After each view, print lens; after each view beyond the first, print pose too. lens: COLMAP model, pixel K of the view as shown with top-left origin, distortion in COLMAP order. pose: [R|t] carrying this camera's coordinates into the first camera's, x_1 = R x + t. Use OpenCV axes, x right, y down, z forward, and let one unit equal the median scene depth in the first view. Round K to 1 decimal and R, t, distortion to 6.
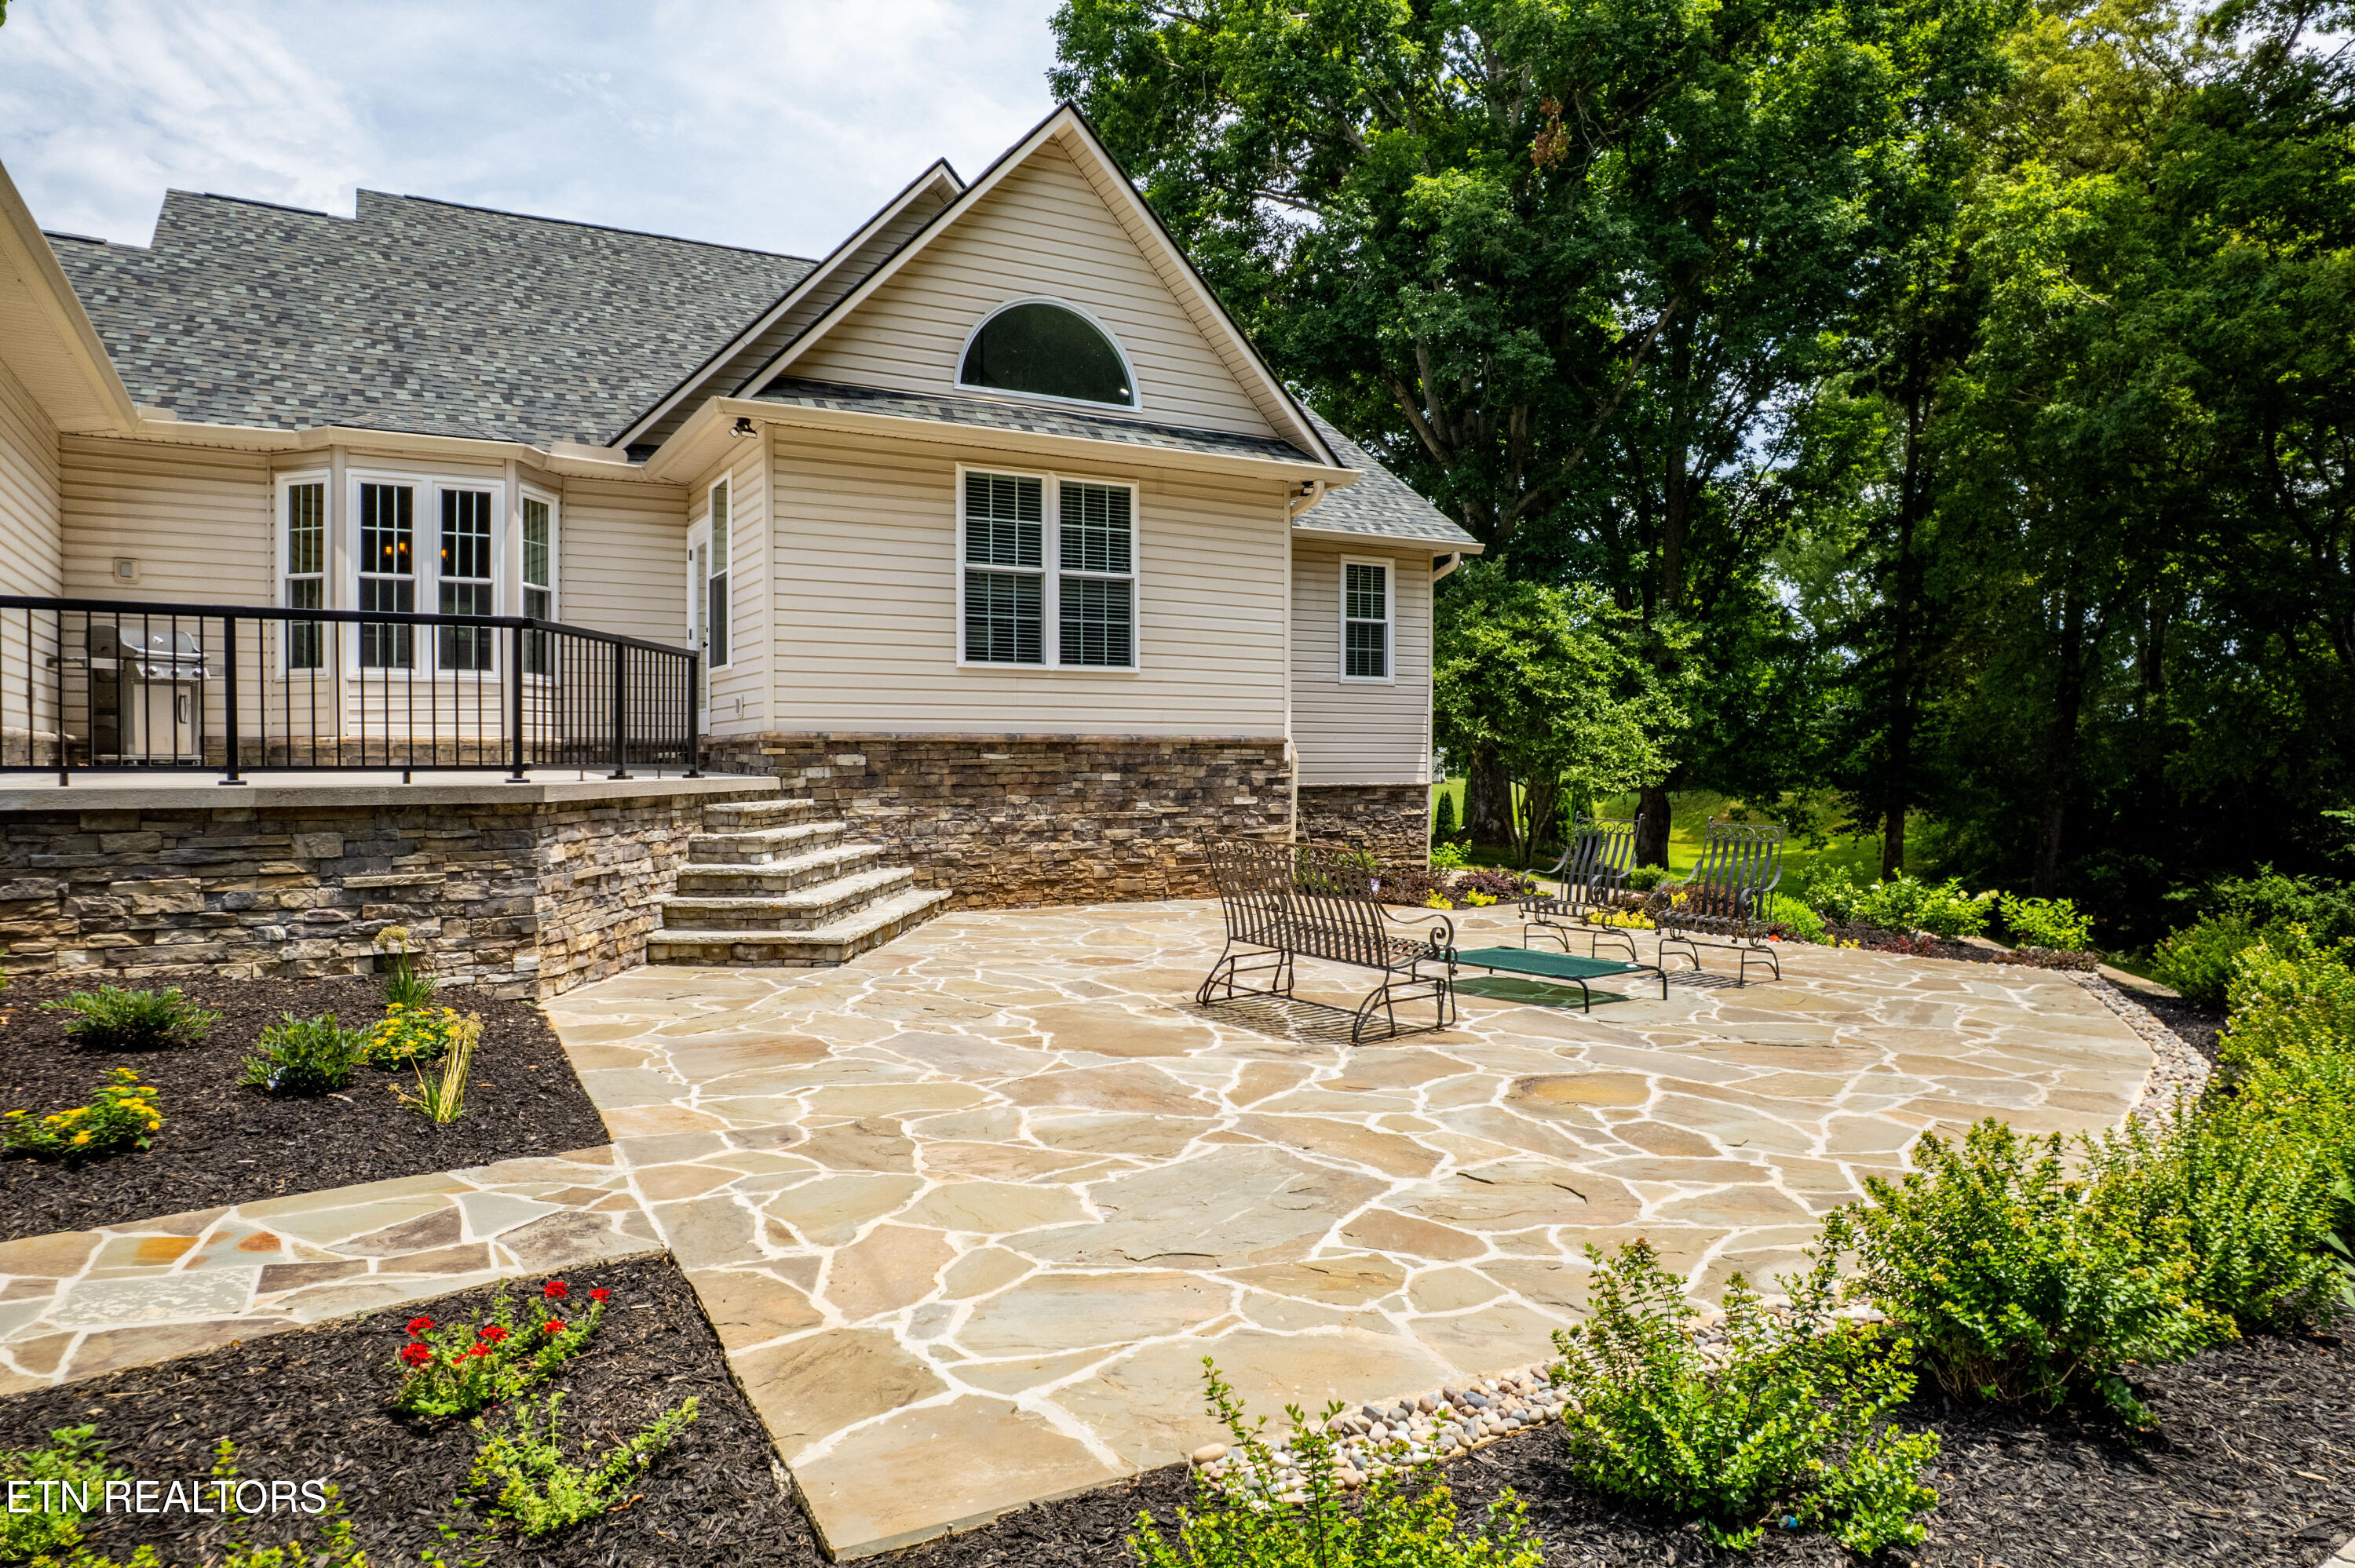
lens RADIAL K [[1496.4, 0, 1176.2], [0, 1496.4, 788.1], [0, 0, 1]] dist [-0.081560, 0.070073]
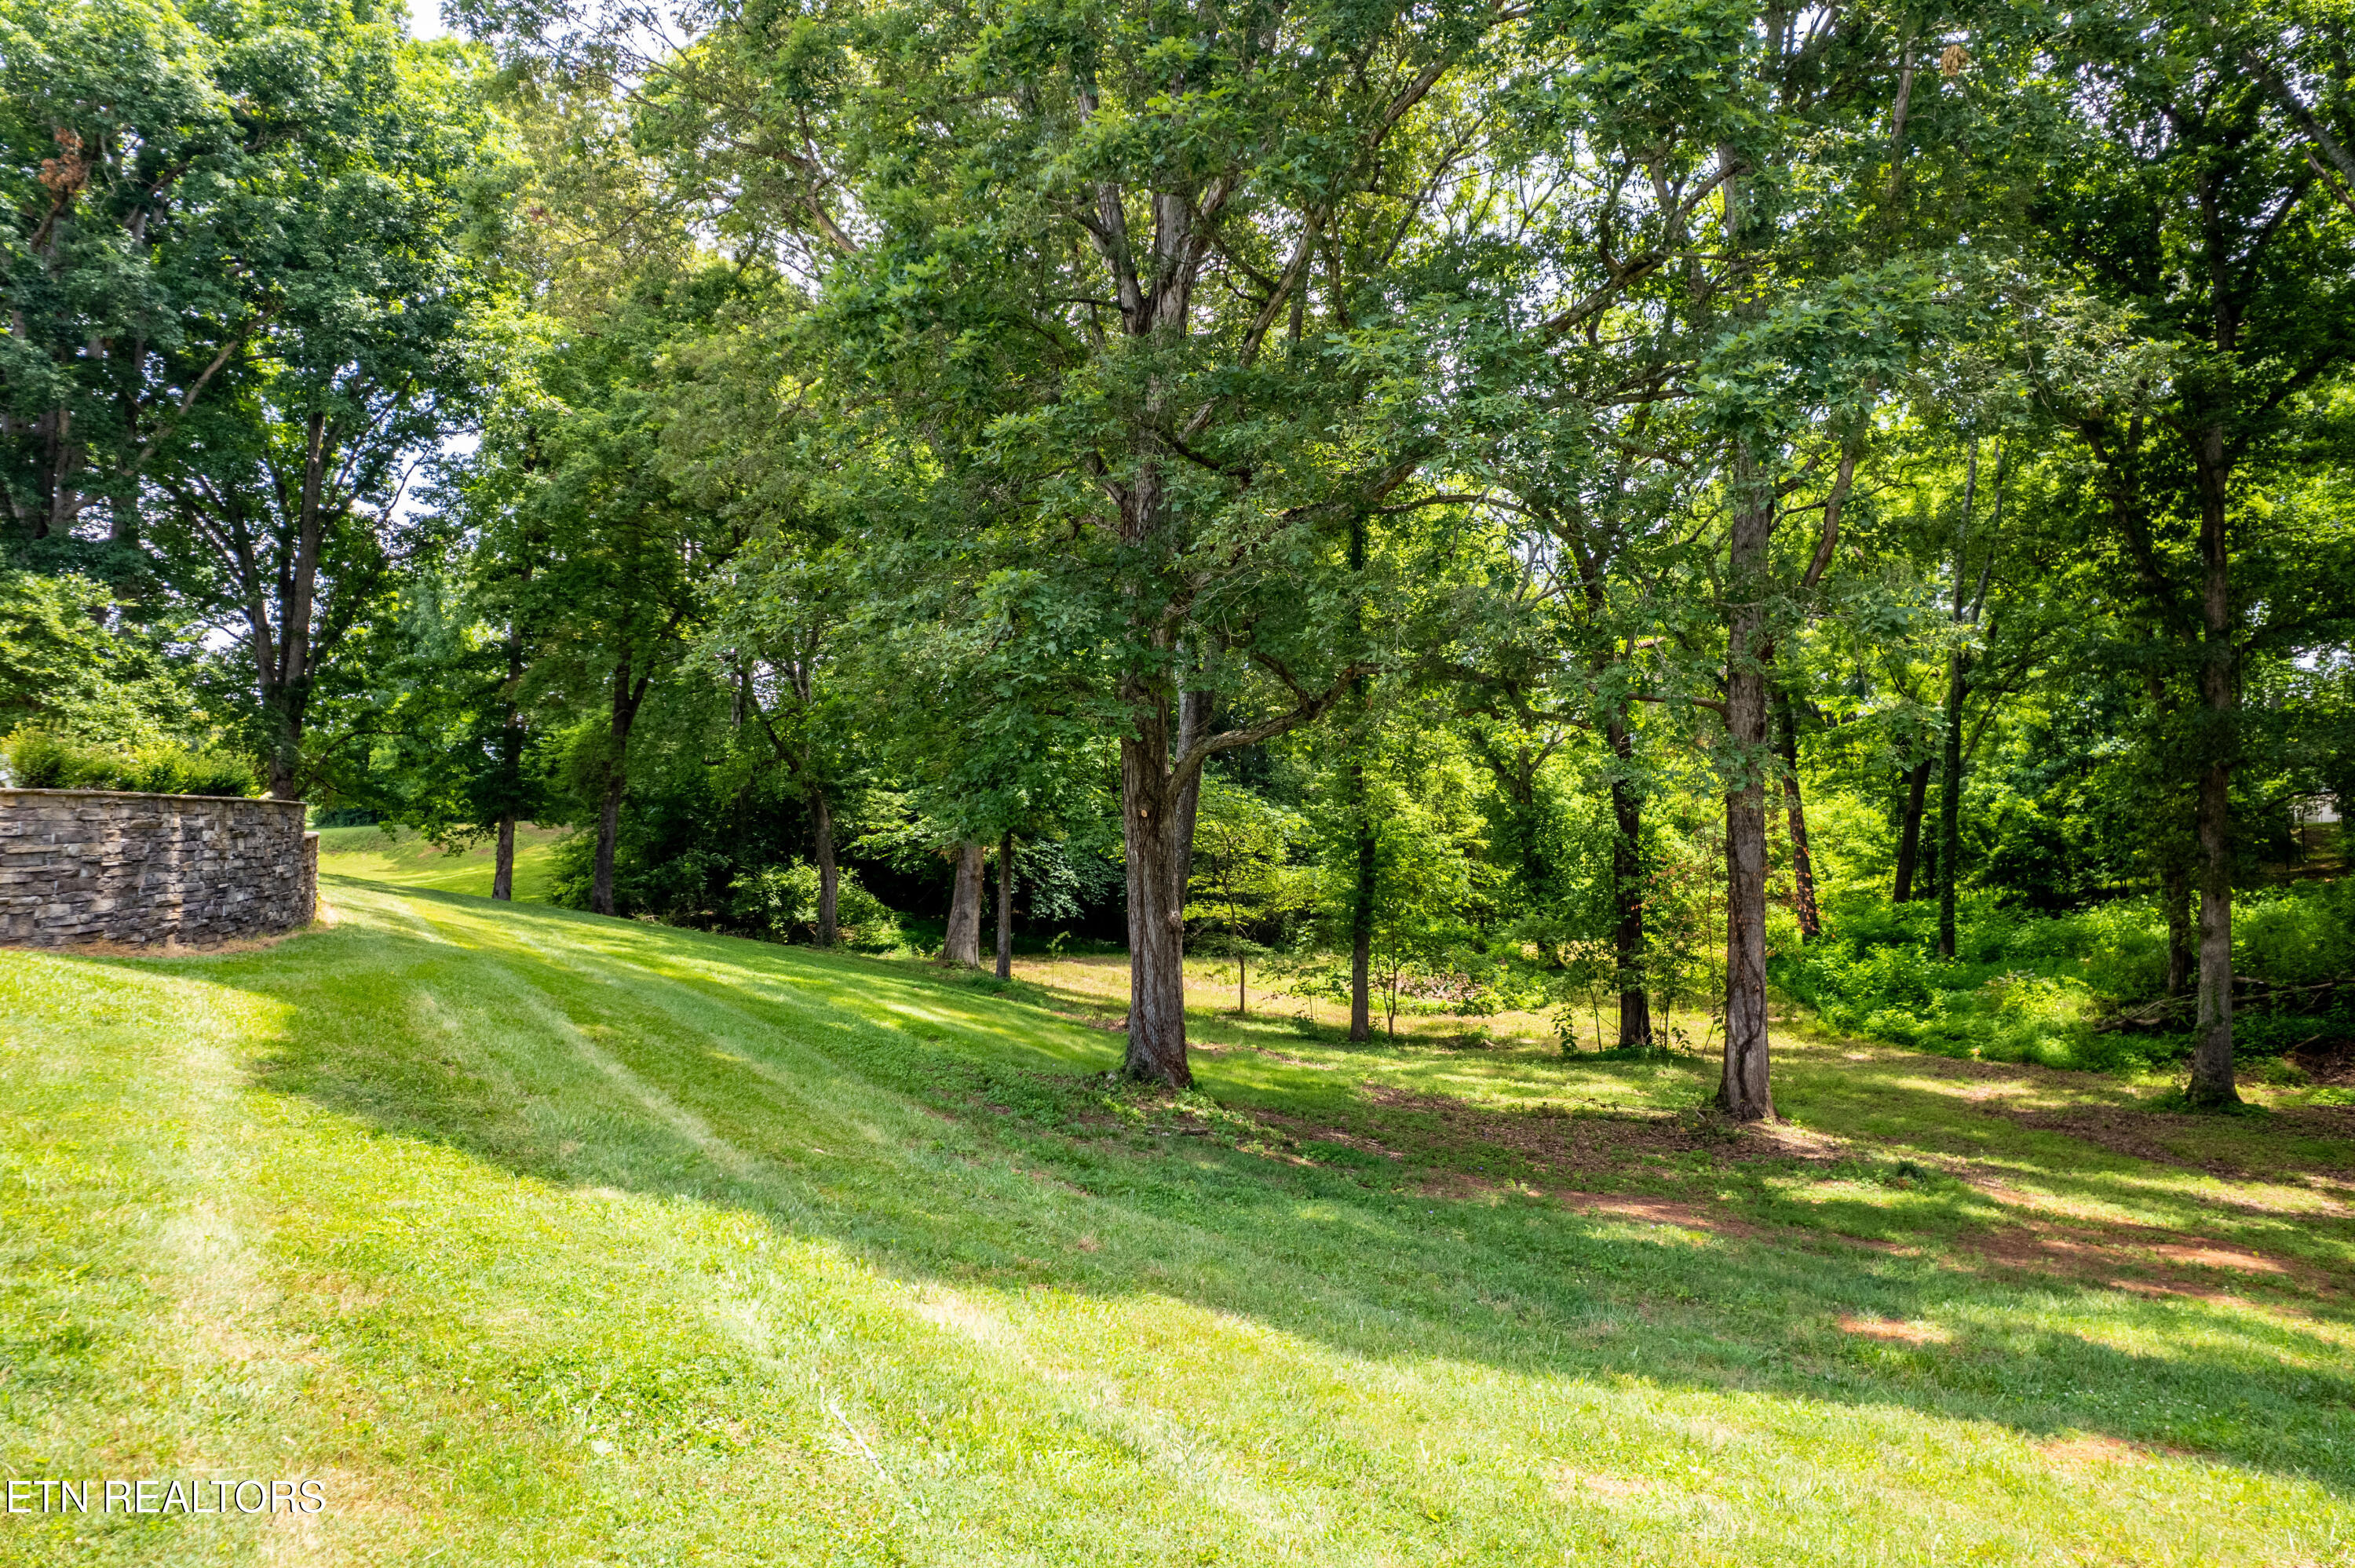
lens RADIAL K [[1491.6, 0, 1221.3], [0, 1491.6, 797.5], [0, 0, 1]] dist [-0.075871, 0.035772]
pose [[0.708998, 0.010758, 0.705128, 0.235804], [0.014891, 0.999432, -0.030221, 0.145937], [-0.705053, 0.031927, 0.708436, -0.730989]]
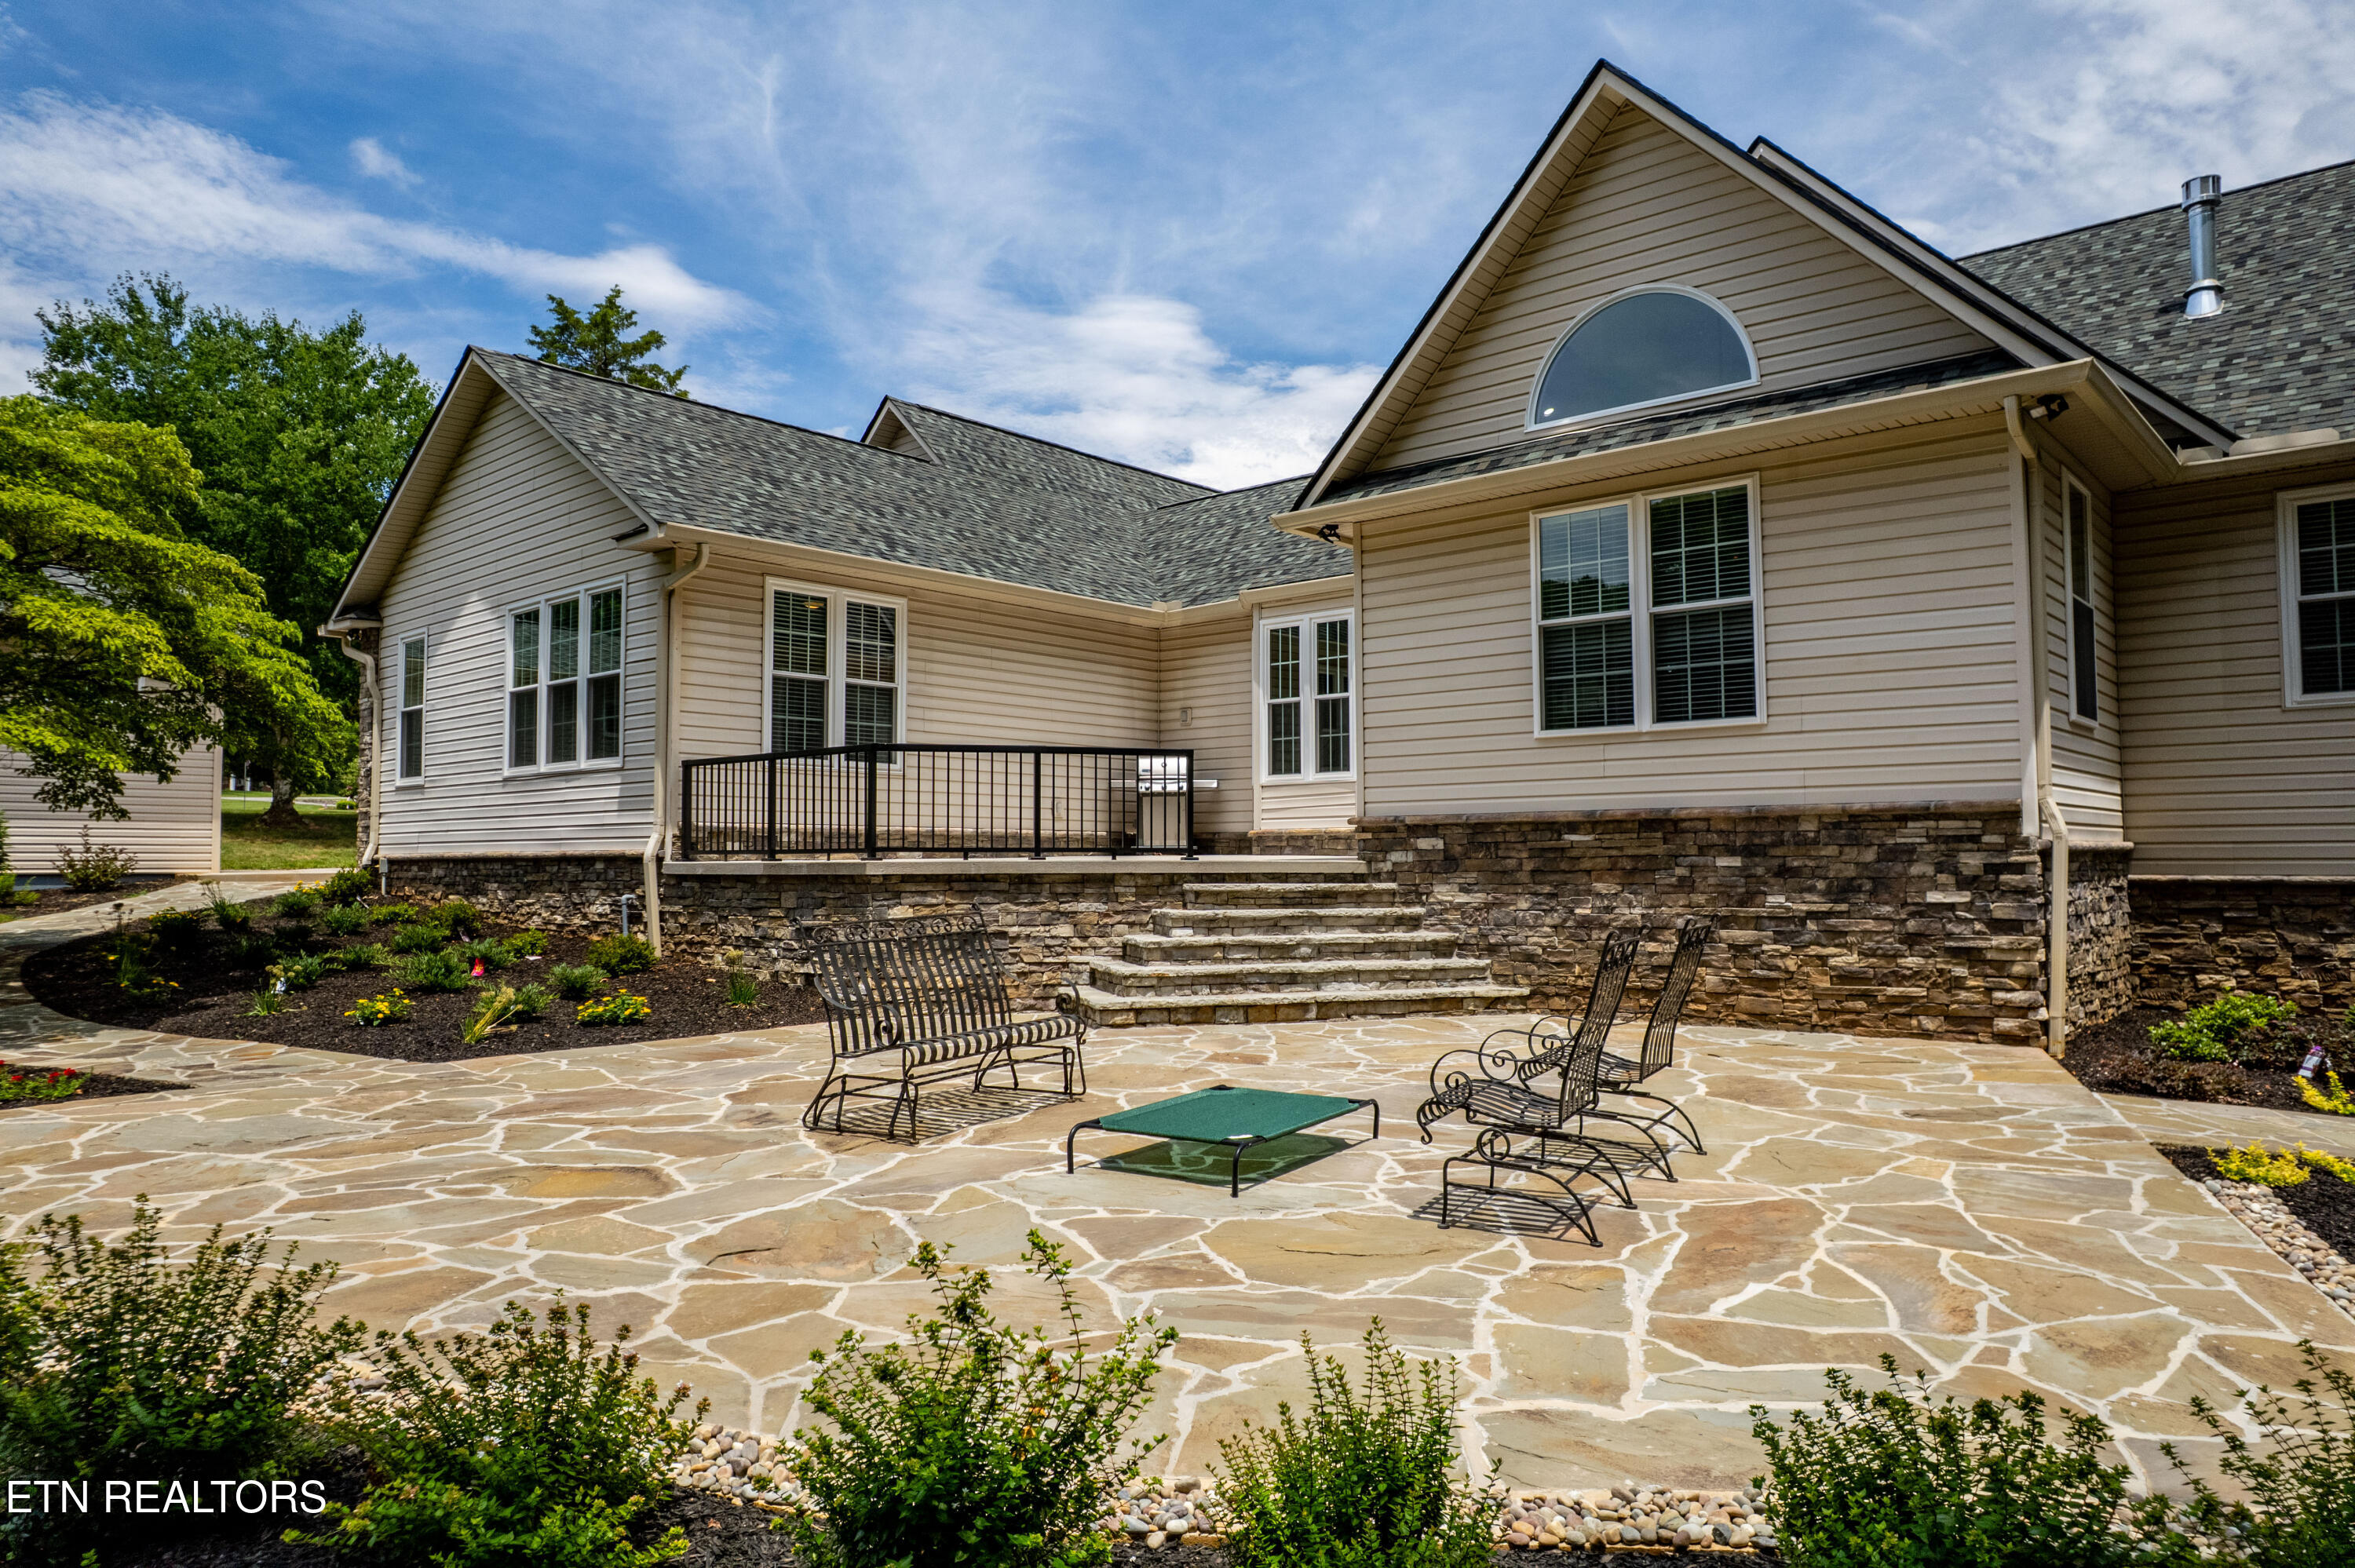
lens RADIAL K [[1512.2, 0, 1177.9], [0, 1512.2, 787.2], [0, 0, 1]] dist [-0.043923, 0.003218]
pose [[0.317593, -0.048707, -0.946975, 0.614824], [-0.014252, 0.998322, -0.056127, 0.001724], [0.948120, 0.031321, 0.316366, 0.494178]]
